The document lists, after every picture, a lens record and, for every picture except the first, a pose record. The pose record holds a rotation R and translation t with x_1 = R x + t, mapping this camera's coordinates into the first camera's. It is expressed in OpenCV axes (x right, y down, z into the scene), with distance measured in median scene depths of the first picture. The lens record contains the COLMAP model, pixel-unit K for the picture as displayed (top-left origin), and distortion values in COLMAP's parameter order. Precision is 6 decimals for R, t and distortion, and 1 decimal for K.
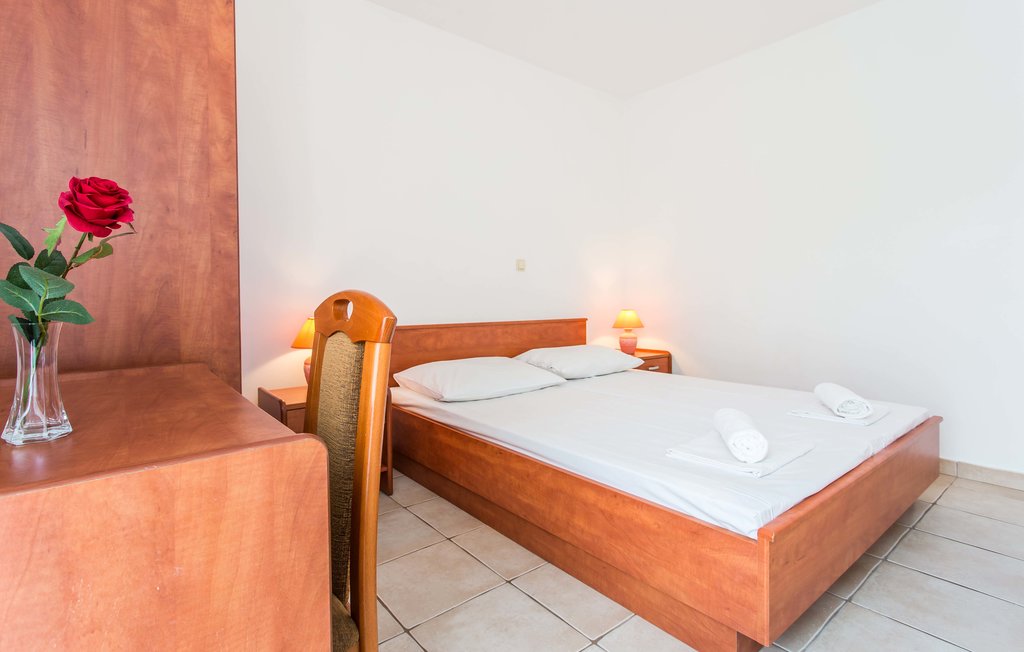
lens RADIAL K [[493.9, 0, 511.6], [0, 493.9, 319.4], [0, 0, 1]] dist [0.002700, 0.001549]
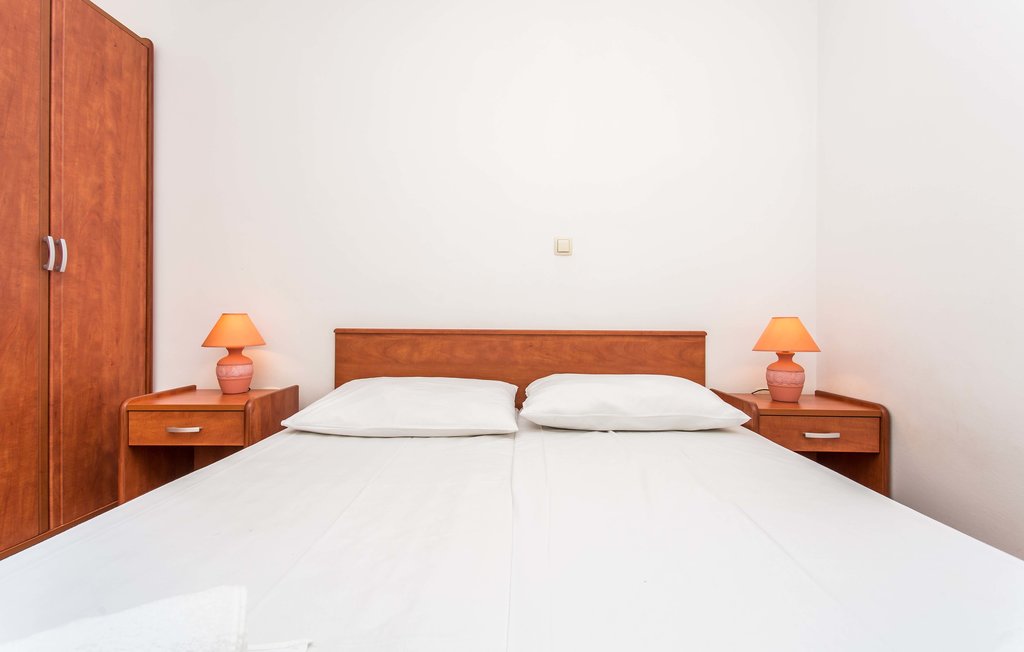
lens RADIAL K [[484.9, 0, 512.0], [0, 484.9, 326.0], [0, 0, 1]] dist [-0.000966, -0.000006]
pose [[0.765074, 0.017144, -0.643714, 0.410414], [-0.037542, 0.999133, -0.018010, 0.011847], [0.642847, 0.037945, 0.765054, 0.490037]]
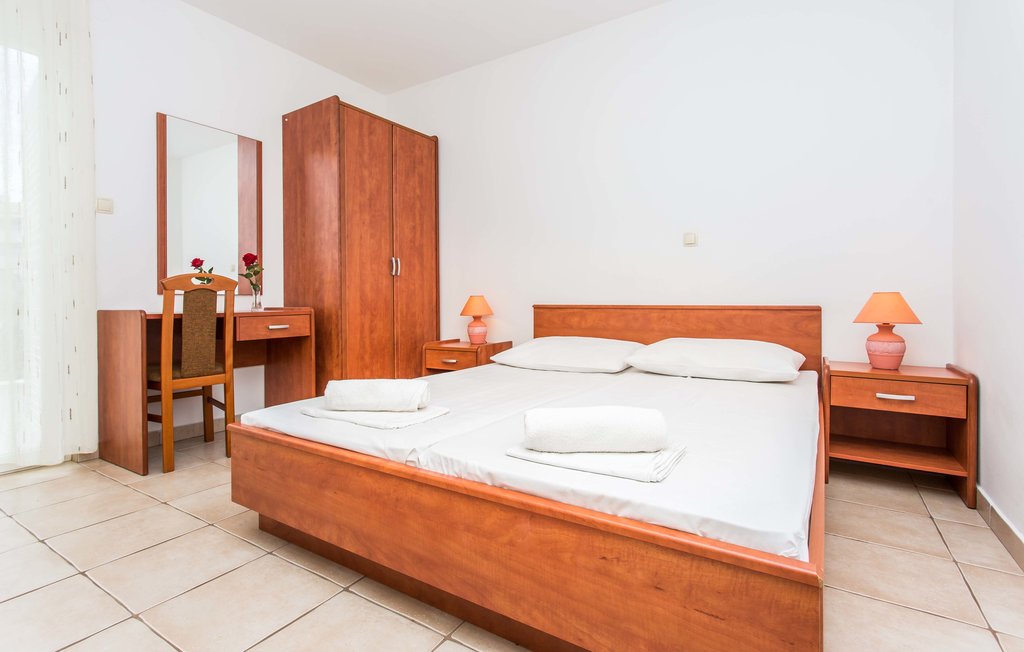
lens RADIAL K [[493.9, 0, 511.6], [0, 493.9, 319.4], [0, 0, 1]] dist [0.002700, 0.001549]
pose [[0.318221, 0.042939, -0.947044, 0.767734], [-0.037686, 0.998757, 0.032621, 0.011372], [0.947267, 0.025309, 0.319444, 0.472202]]
